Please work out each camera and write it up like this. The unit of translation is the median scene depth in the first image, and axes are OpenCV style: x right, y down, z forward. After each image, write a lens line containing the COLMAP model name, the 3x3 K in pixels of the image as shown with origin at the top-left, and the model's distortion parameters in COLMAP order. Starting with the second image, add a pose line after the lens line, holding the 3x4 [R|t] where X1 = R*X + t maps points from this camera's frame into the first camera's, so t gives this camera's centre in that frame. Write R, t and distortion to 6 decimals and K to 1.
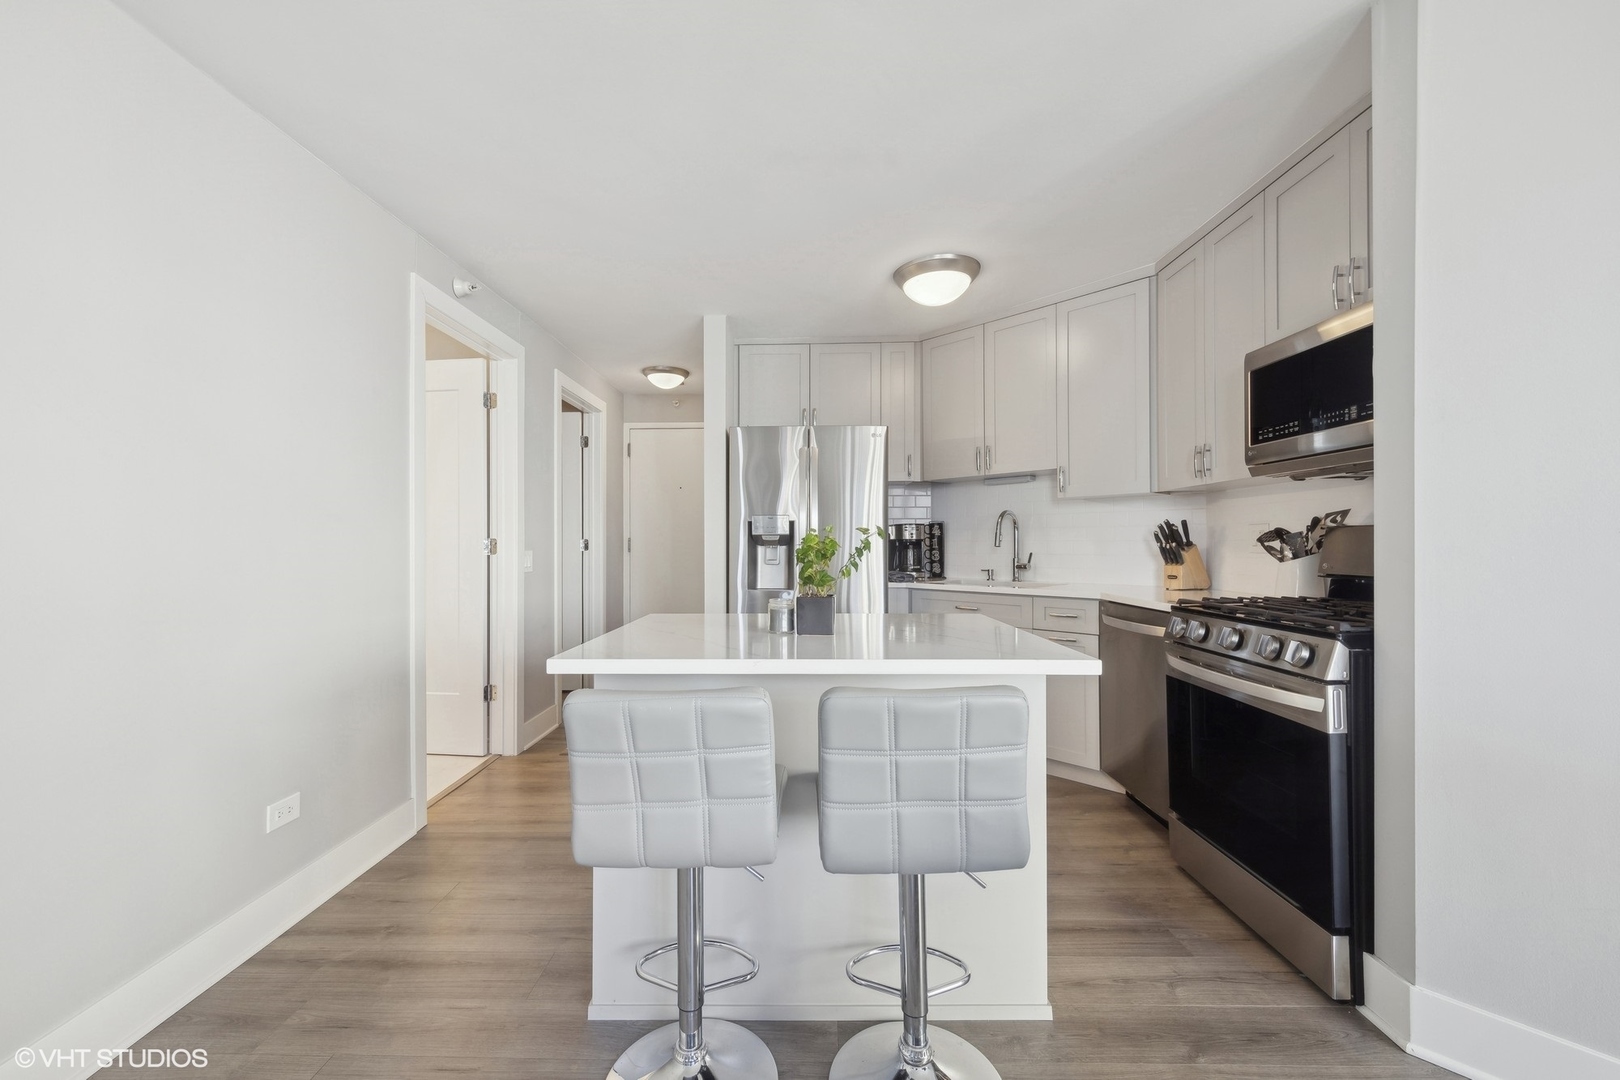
lens RADIAL K [[716.8, 0, 810.0], [0, 716.8, 540.0], [0, 0, 1]] dist [-0.000157, -0.000033]
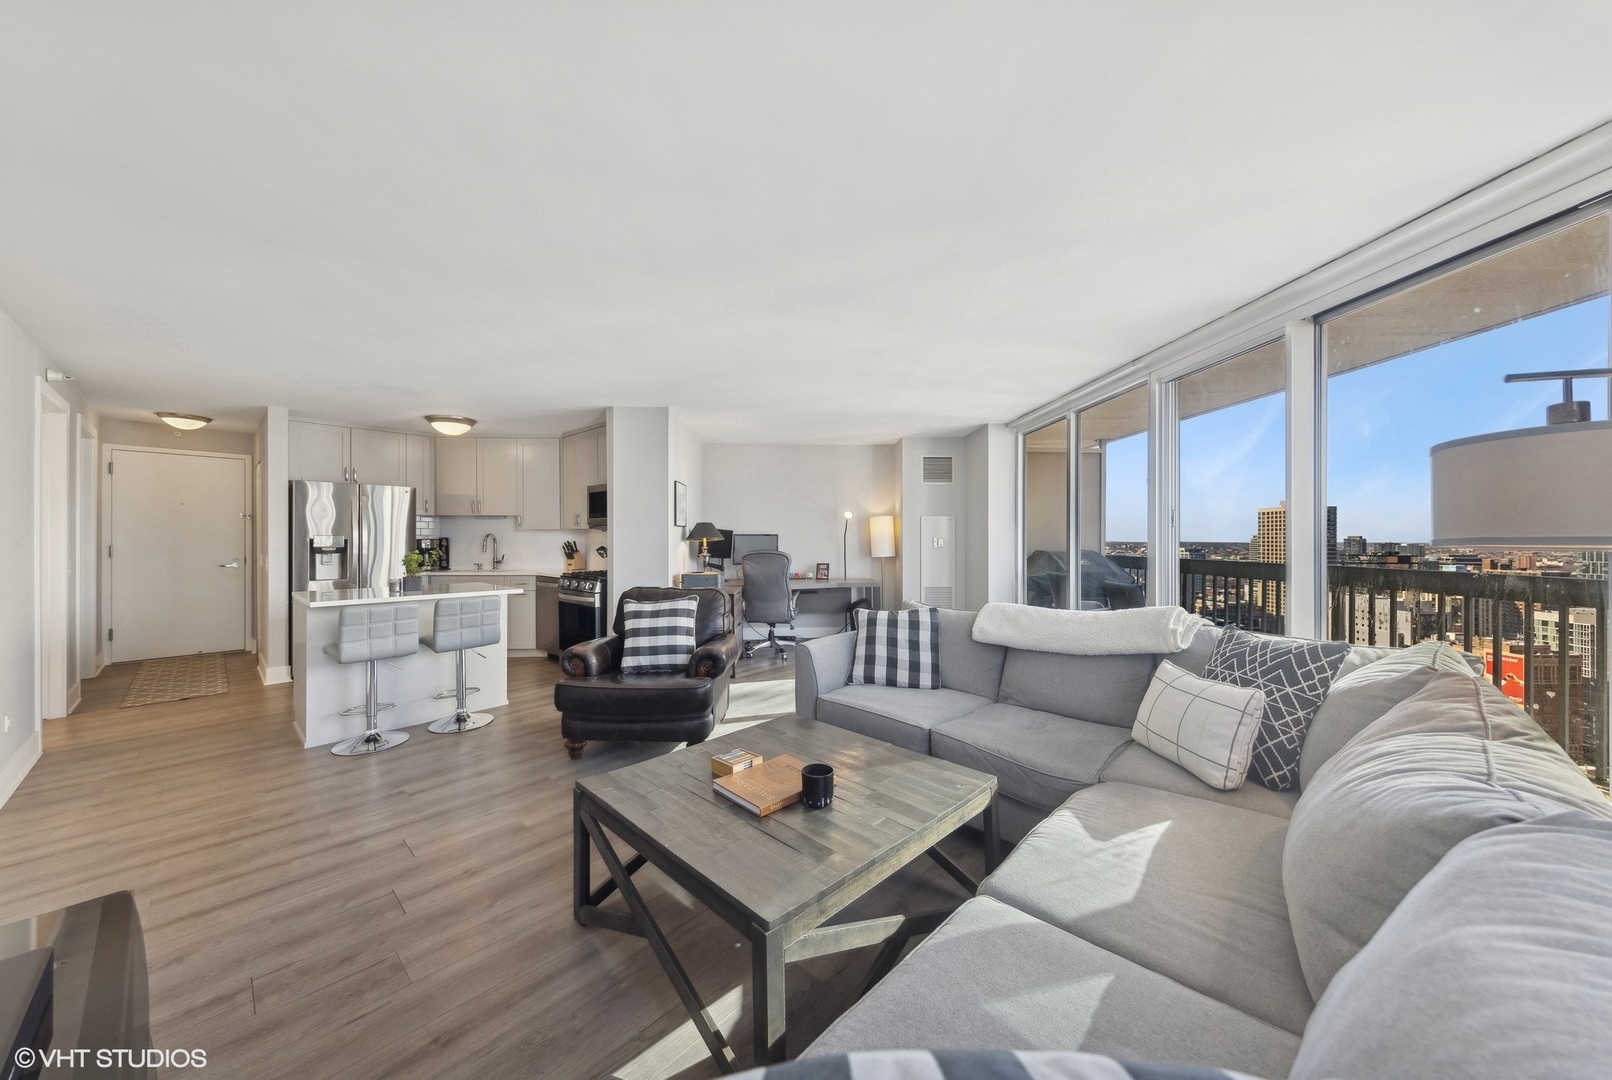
lens RADIAL K [[557.6, 0, 840.7], [0, 557.6, 542.9], [0, 0, 1]] dist [-0.000362, -0.000116]
pose [[0.666966, -0.003491, 0.745080, -0.231663], [-0.006529, 0.999923, 0.010529, -0.038910], [-0.745060, -0.011887, 0.666892, -0.767777]]
